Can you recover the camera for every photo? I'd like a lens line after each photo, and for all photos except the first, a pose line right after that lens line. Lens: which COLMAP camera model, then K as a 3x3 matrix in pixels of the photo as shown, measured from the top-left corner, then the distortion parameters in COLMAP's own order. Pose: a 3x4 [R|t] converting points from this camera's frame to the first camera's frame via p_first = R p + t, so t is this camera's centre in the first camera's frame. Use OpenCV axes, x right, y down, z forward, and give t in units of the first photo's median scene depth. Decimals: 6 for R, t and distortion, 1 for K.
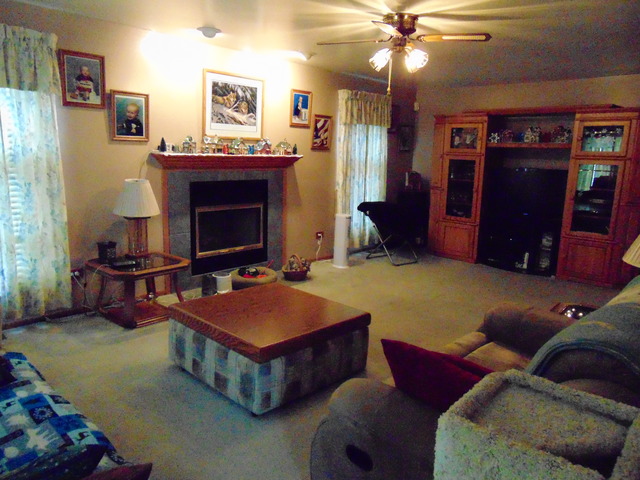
lens RADIAL K [[488.3, 0, 320.0], [0, 488.3, 240.0], [0, 0, 1]] dist [-0.033950, 0.084650]
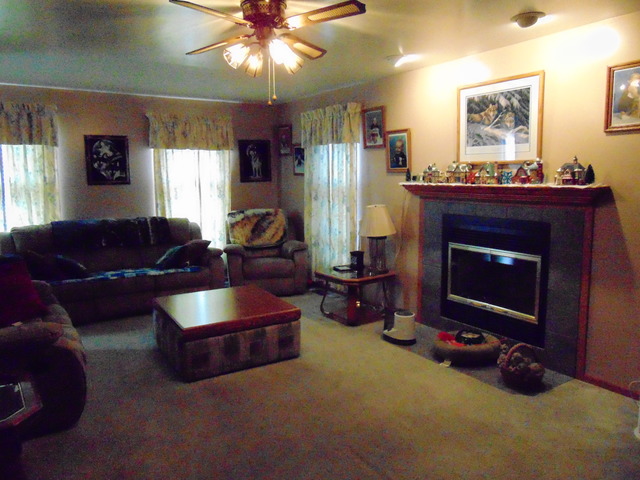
lens RADIAL K [[488.3, 0, 320.0], [0, 488.3, 240.0], [0, 0, 1]] dist [-0.033950, 0.084650]
pose [[-0.265584, 0.099706, -0.958918, 0.667830], [-0.174711, 0.973192, 0.149579, -0.163154], [0.948125, 0.207259, -0.241044, 0.984458]]
